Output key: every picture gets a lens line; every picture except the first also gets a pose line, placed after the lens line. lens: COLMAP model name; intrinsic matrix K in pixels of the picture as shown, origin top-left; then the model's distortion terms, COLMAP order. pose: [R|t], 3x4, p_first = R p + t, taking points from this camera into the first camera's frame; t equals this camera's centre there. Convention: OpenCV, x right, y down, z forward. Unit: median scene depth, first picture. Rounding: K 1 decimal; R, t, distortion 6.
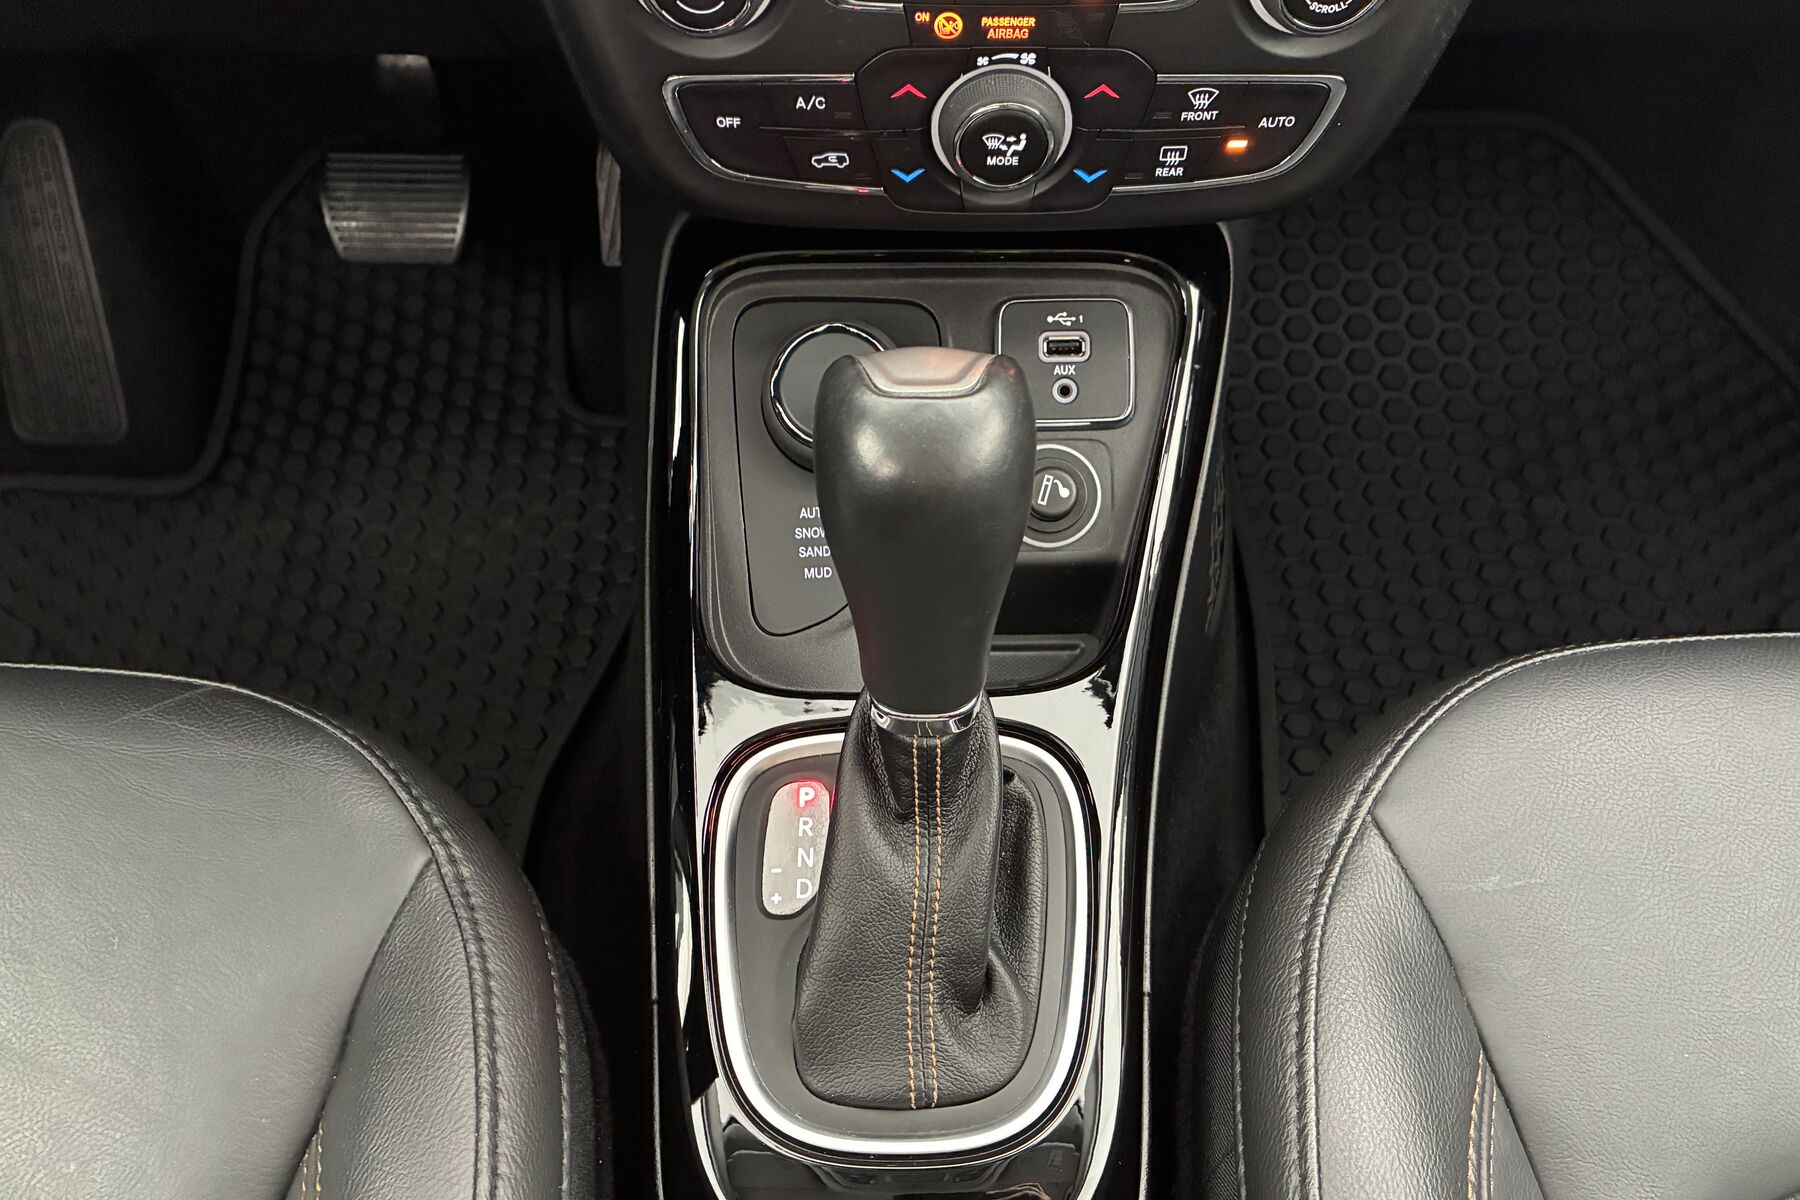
lens RADIAL K [[1388.9, 0, 892.4], [0, 1388.9, 570.3], [0, 0, 1]] dist [0.040278, -0.050760]
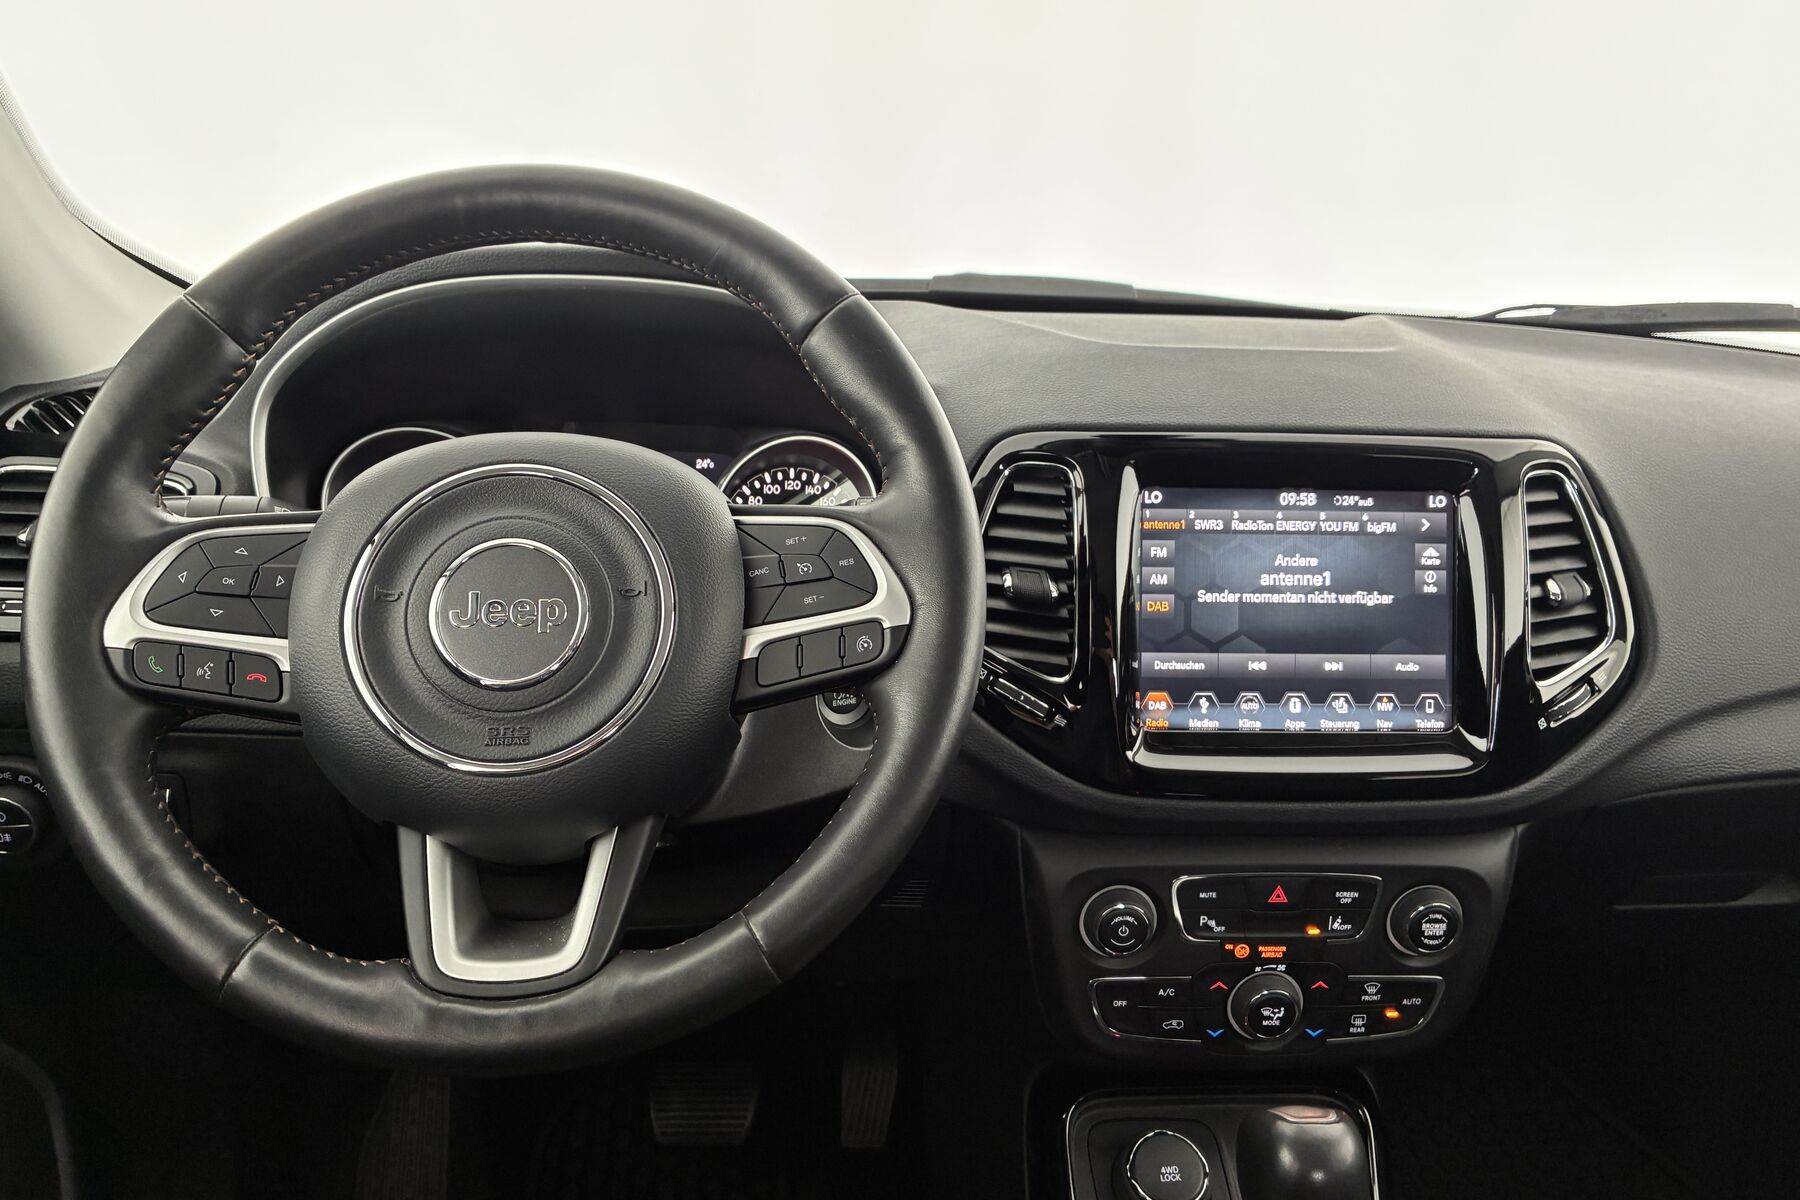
lens RADIAL K [[1388.9, 0, 892.3], [0, 1388.9, 591.1], [0, 0, 1]] dist [0.040278, -0.050760]
pose [[0.997156, 0.010832, 0.074588, -0.551207], [0.036785, 0.793806, -0.607057, 0.344233], [-0.065784, 0.608074, 0.791150, -0.745980]]
